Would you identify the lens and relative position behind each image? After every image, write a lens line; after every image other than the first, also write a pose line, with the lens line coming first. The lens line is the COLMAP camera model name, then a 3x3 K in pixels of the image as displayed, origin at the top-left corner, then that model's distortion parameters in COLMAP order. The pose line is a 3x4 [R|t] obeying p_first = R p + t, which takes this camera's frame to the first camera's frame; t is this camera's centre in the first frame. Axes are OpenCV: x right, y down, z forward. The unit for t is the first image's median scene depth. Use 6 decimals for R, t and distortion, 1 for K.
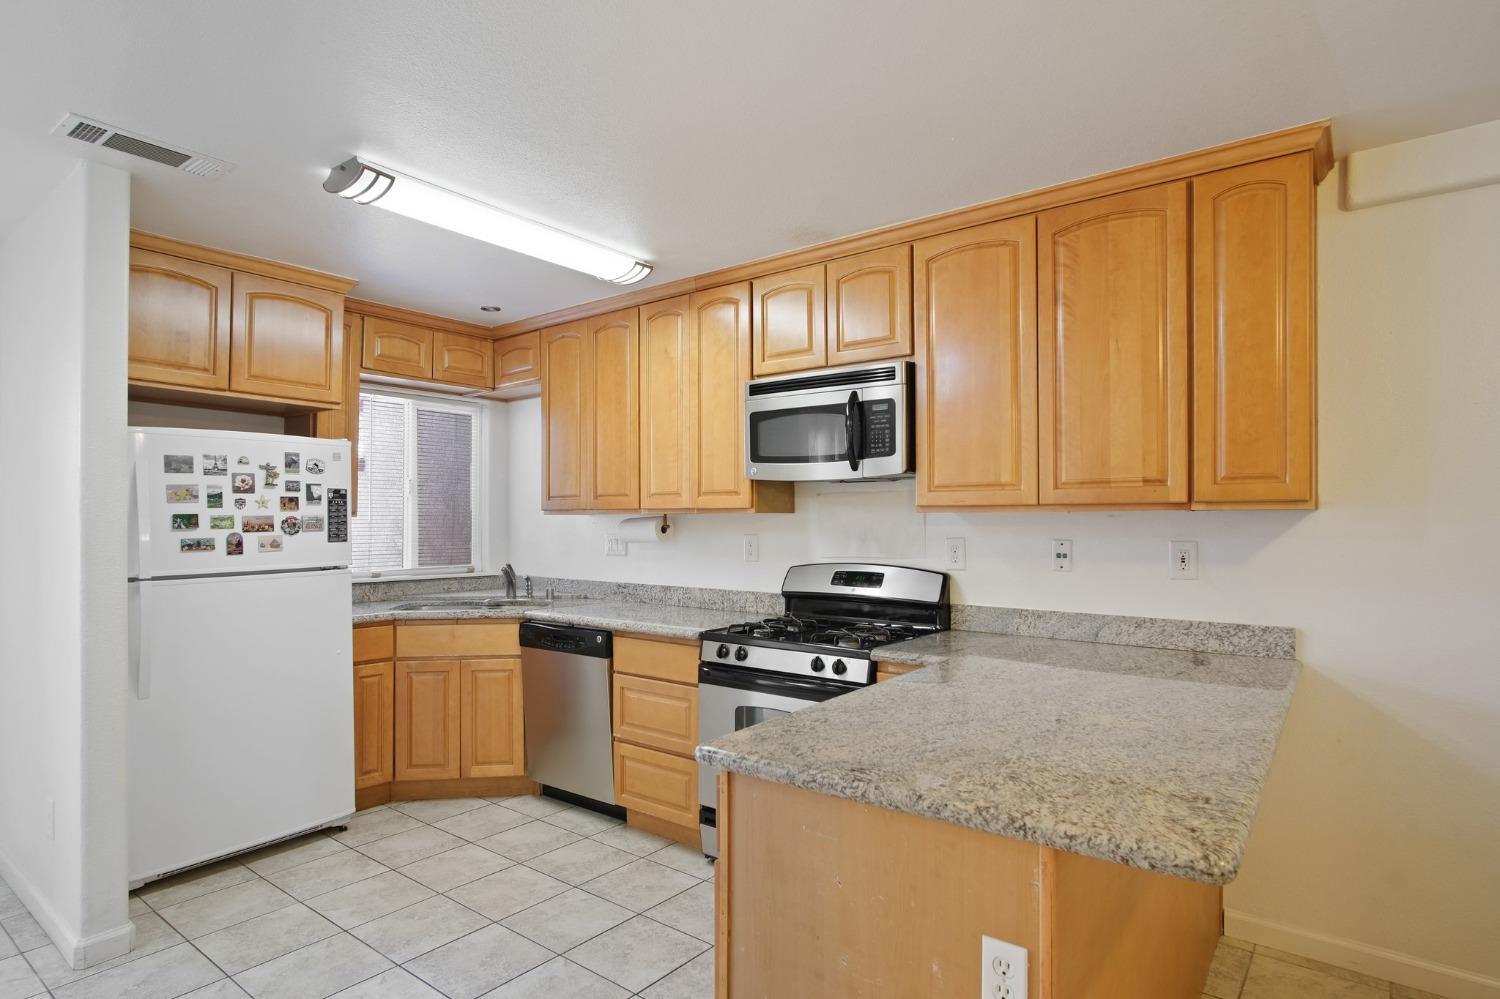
lens RADIAL K [[812.4, 0, 754.5], [0, 812.4, 521.8], [0, 0, 1]] dist [-0.004489, 0.000532]
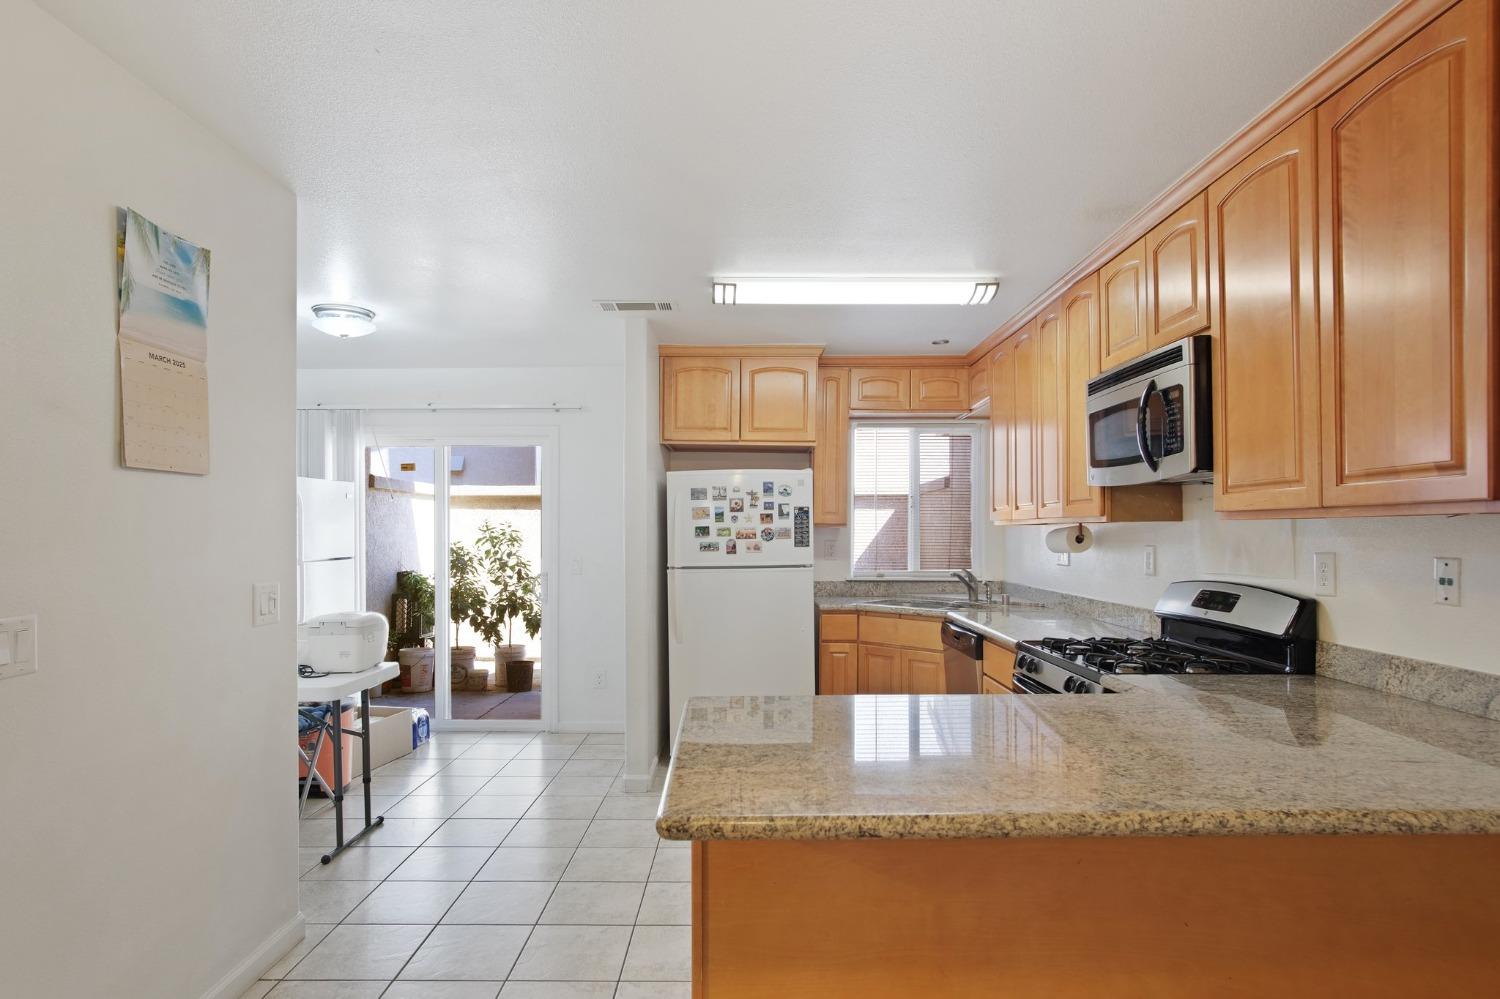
lens RADIAL K [[809.0, 0, 744.7], [0, 809.0, 529.3], [0, 0, 1]] dist [-0.006718, 0.000645]
pose [[0.611070, -0.003027, -0.791571, 0.479775], [0.001323, 0.999995, -0.002802, -0.000075], [0.791576, 0.000665, 0.611071, 0.120494]]
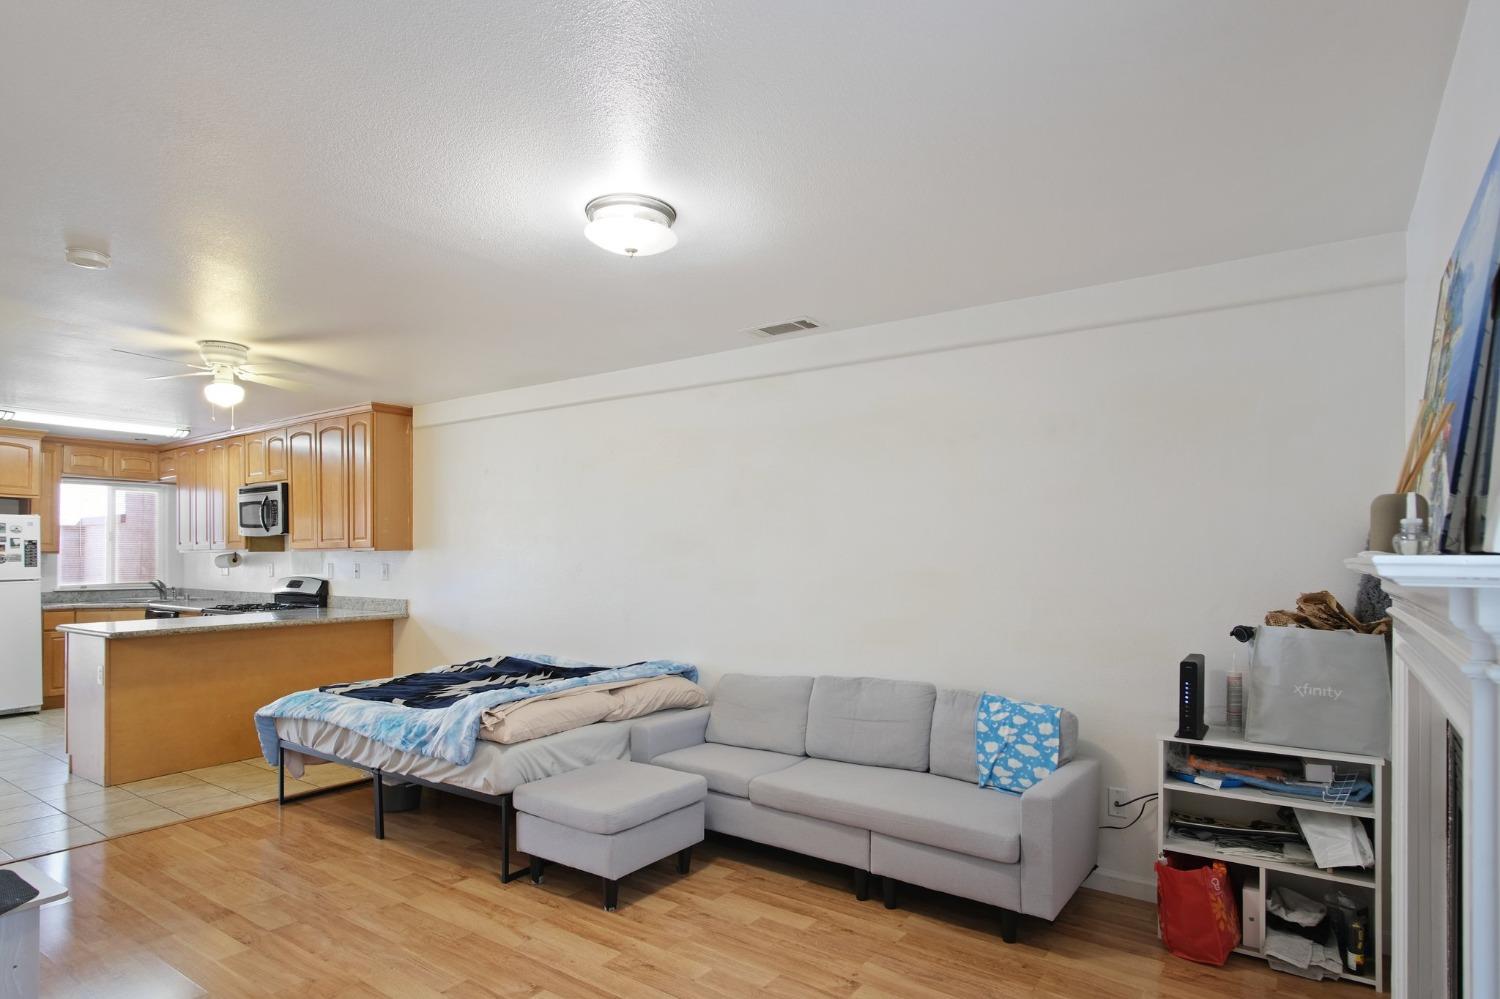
lens RADIAL K [[809.6, 0, 748.1], [0, 809.6, 551.1], [0, 0, 1]] dist [-0.000985, 0.000857]
pose [[0.999092, -0.002506, 0.042523, 1.159512], [0.002649, 0.999991, -0.003304, -0.002710], [-0.042514, 0.003414, 0.999090, -1.053995]]
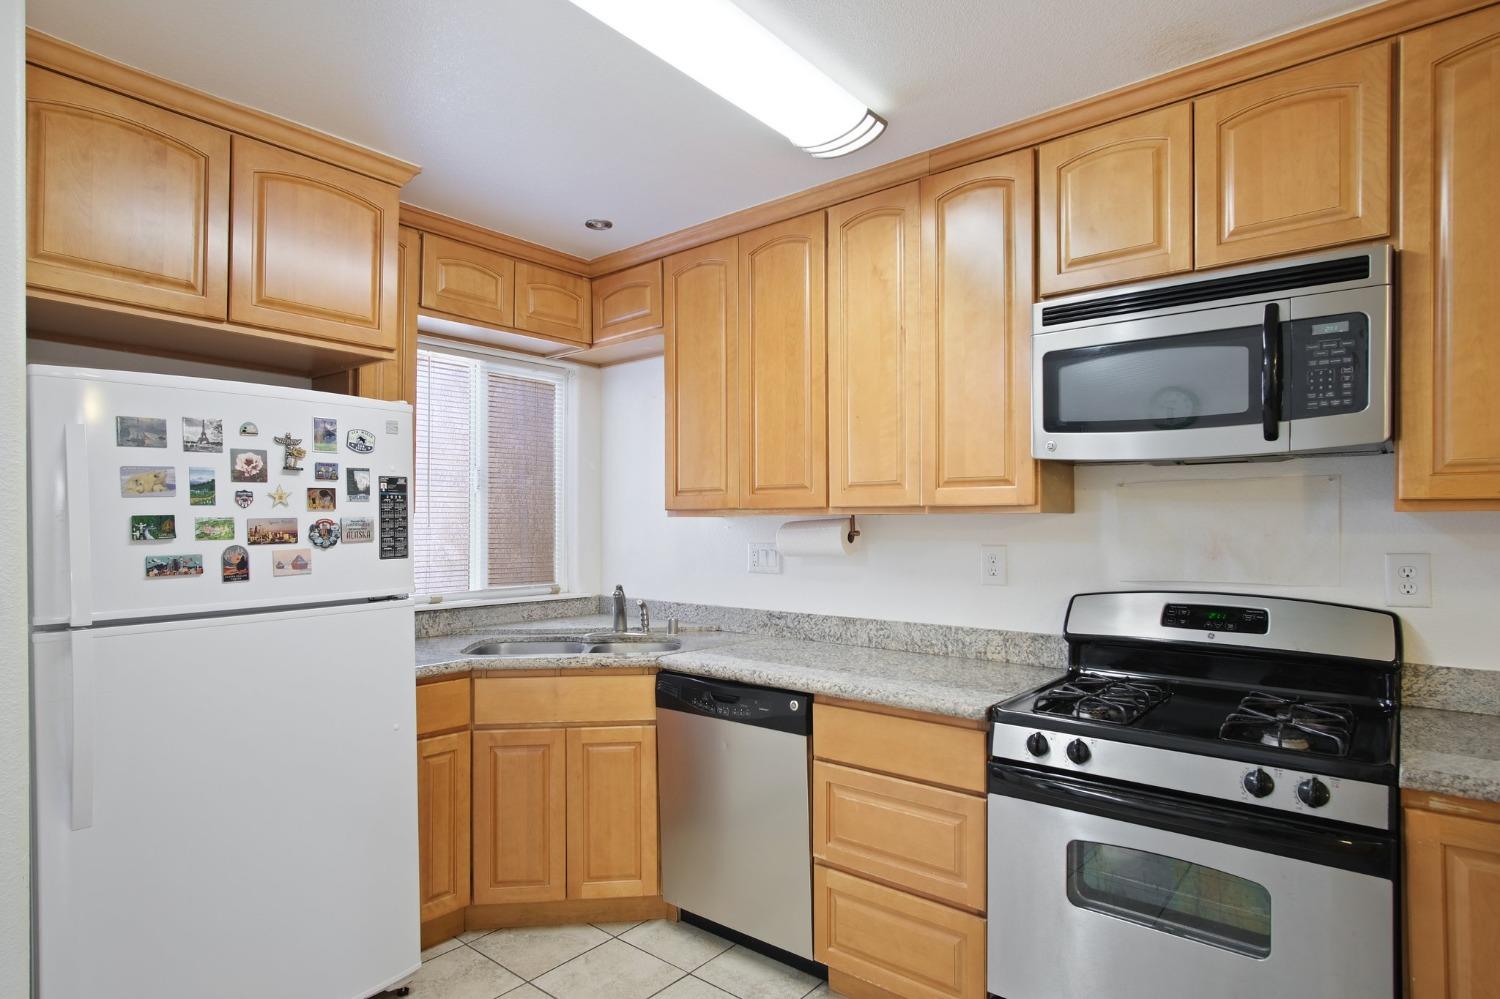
lens RADIAL K [[809.0, 0, 744.7], [0, 809.0, 529.3], [0, 0, 1]] dist [-0.006718, 0.000645]
pose [[0.999558, -0.000989, -0.029717, -0.215515], [0.001174, 0.999980, 0.006182, -0.002136], [0.029710, -0.006214, 0.999539, 0.364411]]
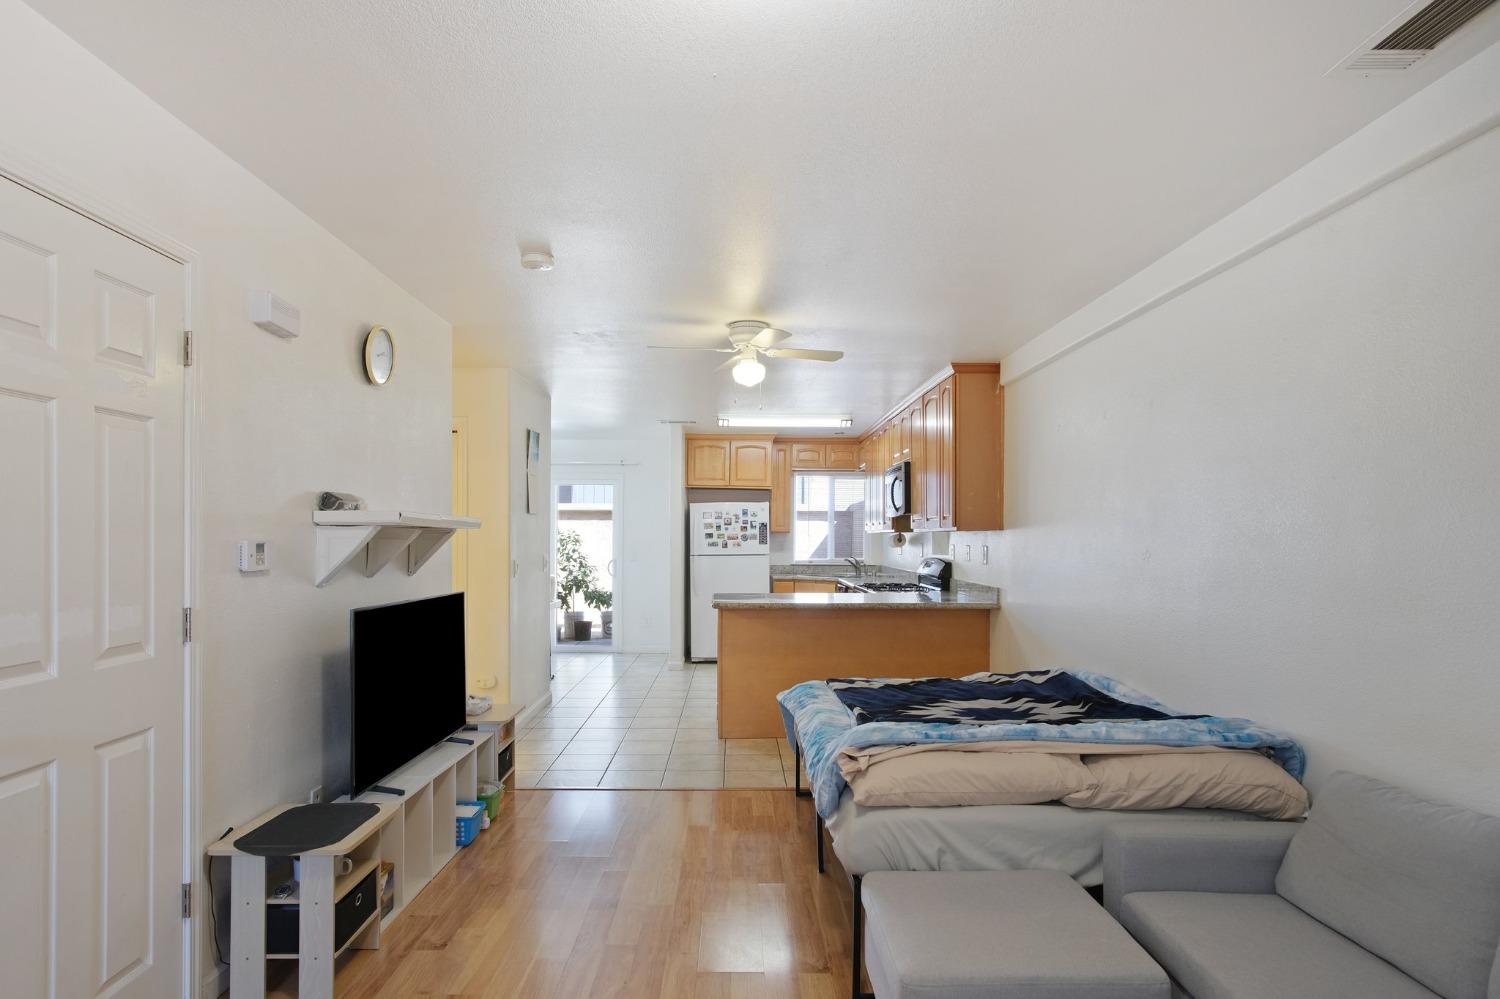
lens RADIAL K [[809.0, 0, 744.7], [0, 809.0, 529.3], [0, 0, 1]] dist [-0.006718, 0.000645]
pose [[0.624964, -0.005196, -0.780636, 1.372790], [-0.002604, 0.999958, -0.008741, 0.001115], [0.780649, 0.007496, 0.624924, -0.575548]]
